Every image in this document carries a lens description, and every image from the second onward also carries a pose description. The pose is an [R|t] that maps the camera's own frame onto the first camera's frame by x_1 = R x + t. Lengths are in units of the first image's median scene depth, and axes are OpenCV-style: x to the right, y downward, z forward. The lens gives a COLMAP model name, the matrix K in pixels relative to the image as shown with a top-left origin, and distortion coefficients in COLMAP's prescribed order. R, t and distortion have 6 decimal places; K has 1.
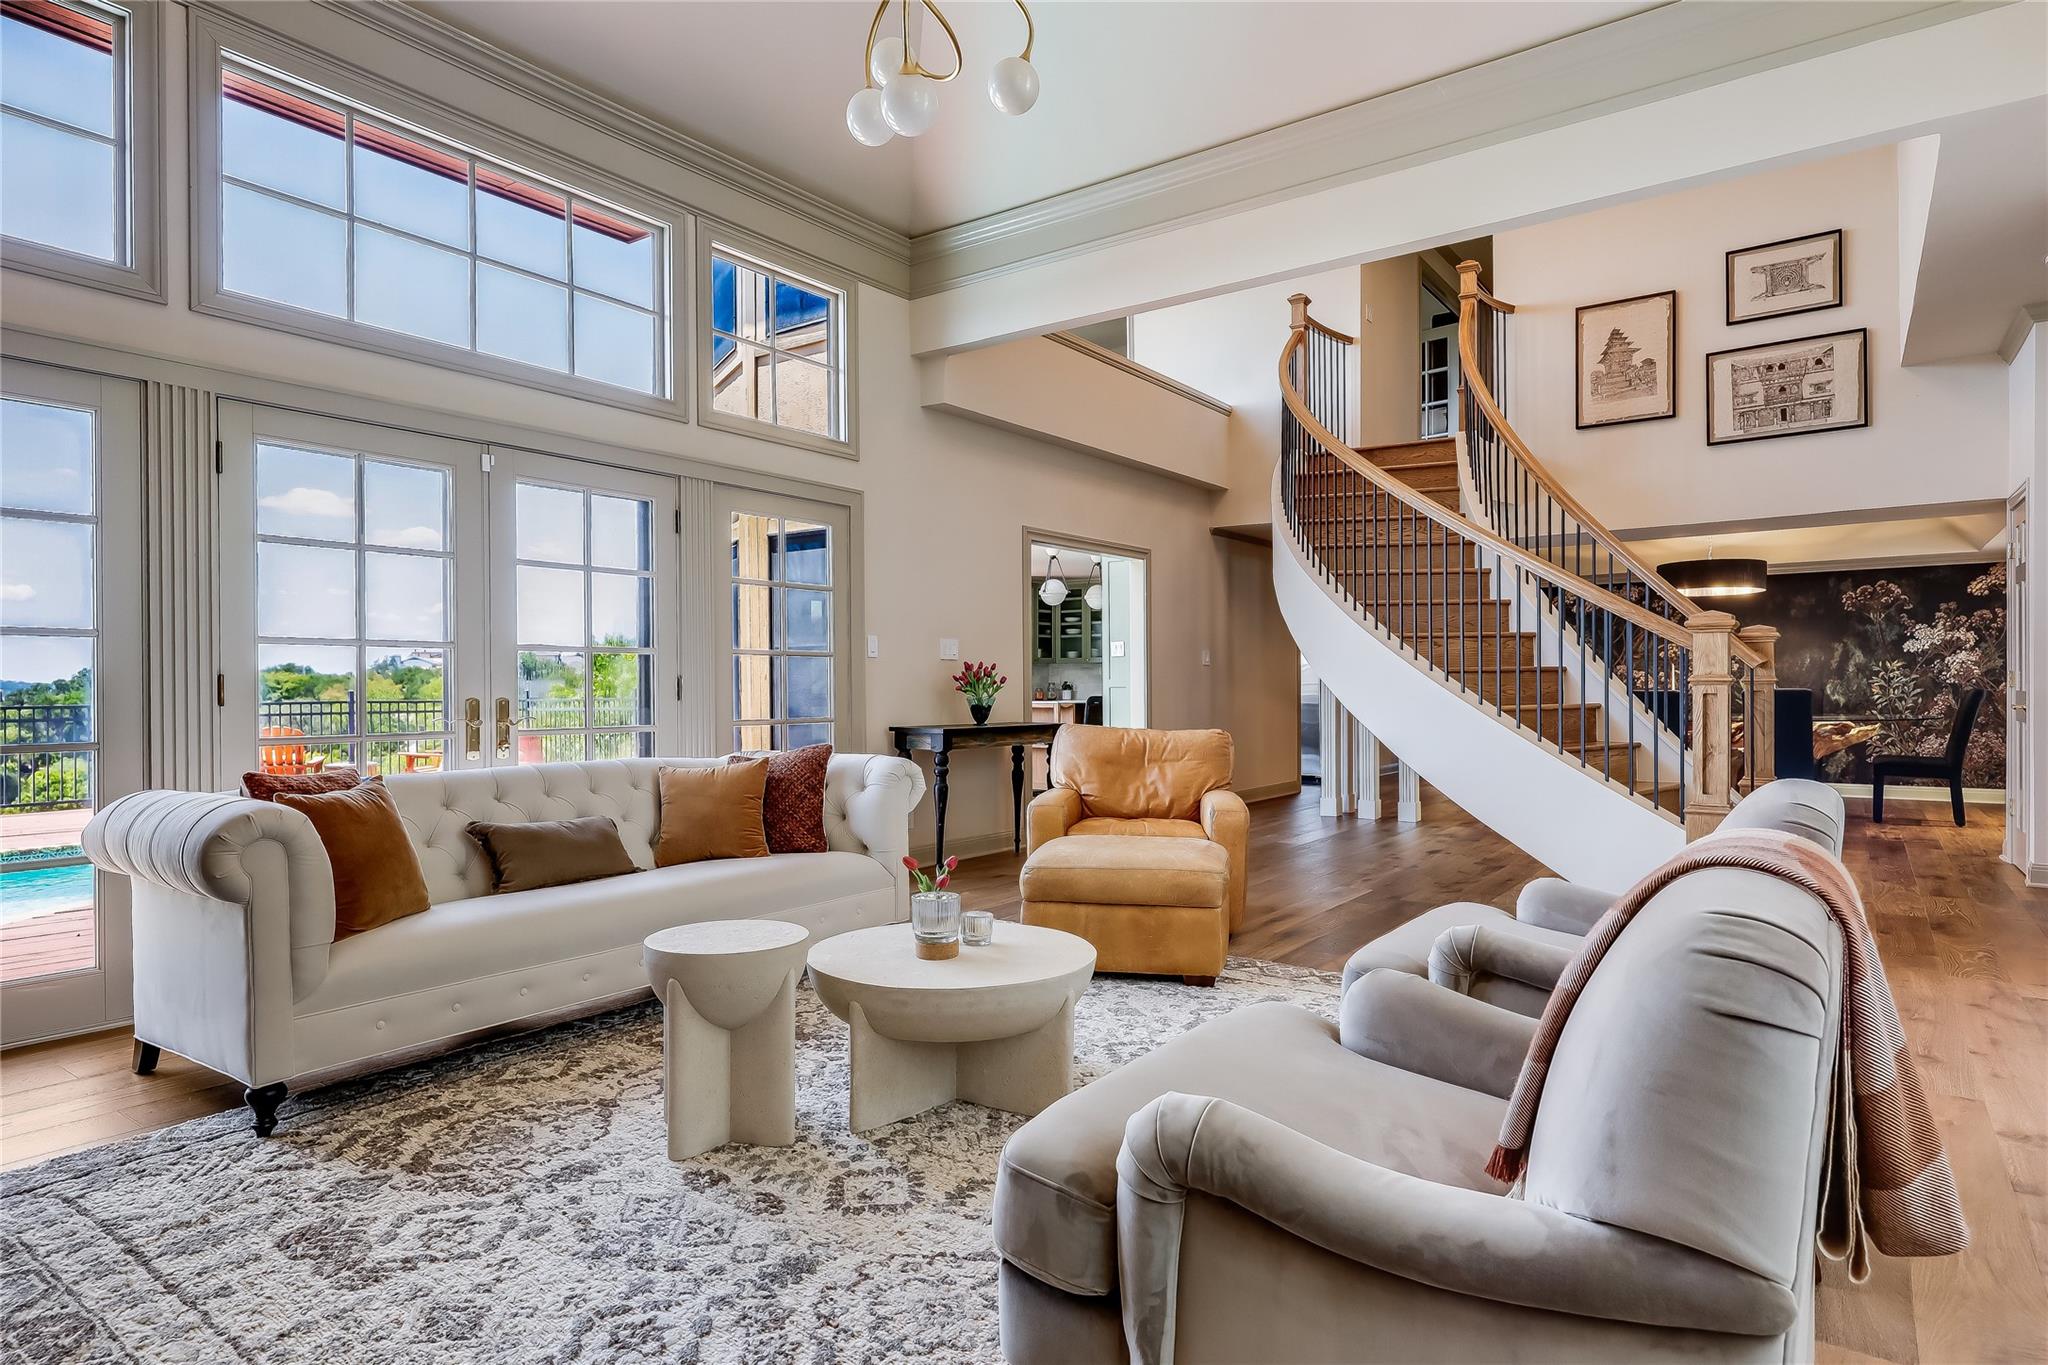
lens RADIAL K [[1123.7, 0, 1028.1], [0, 1123.7, 717.1], [0, 0, 1]] dist [0.001294, 0.000212]
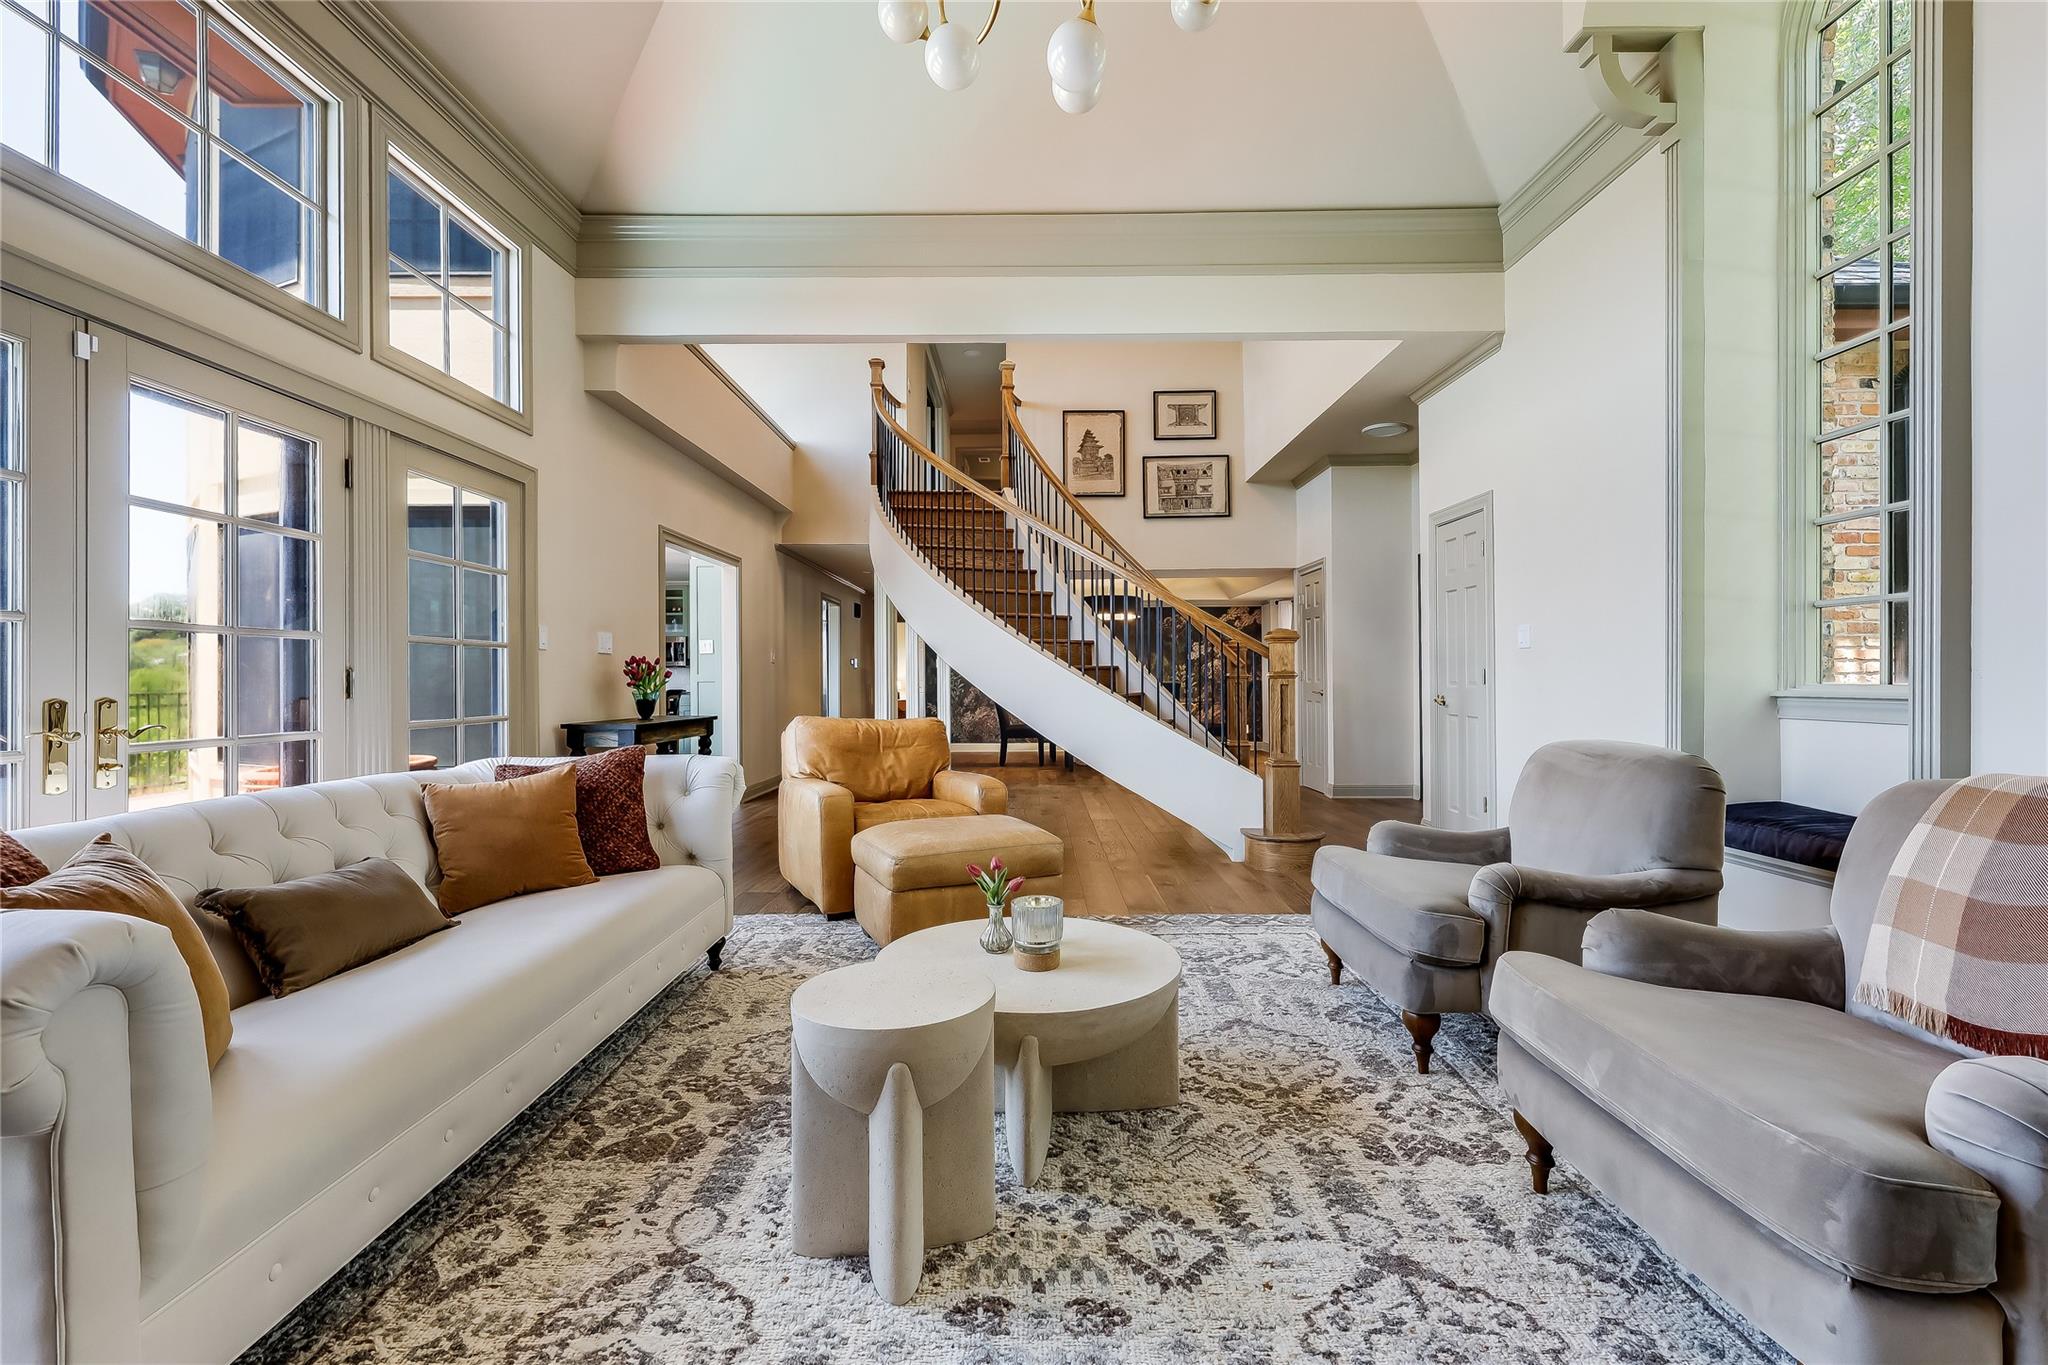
lens RADIAL K [[877.1, 0, 1024.0], [0, 877.1, 682.5], [0, 0, 1]] dist [0.000114, 0.000053]
pose [[0.814209, -0.002303, 0.580568, -0.255157], [0.017248, 0.999647, -0.020224, -0.004819], [-0.580316, 0.026480, 0.813961, 0.198974]]
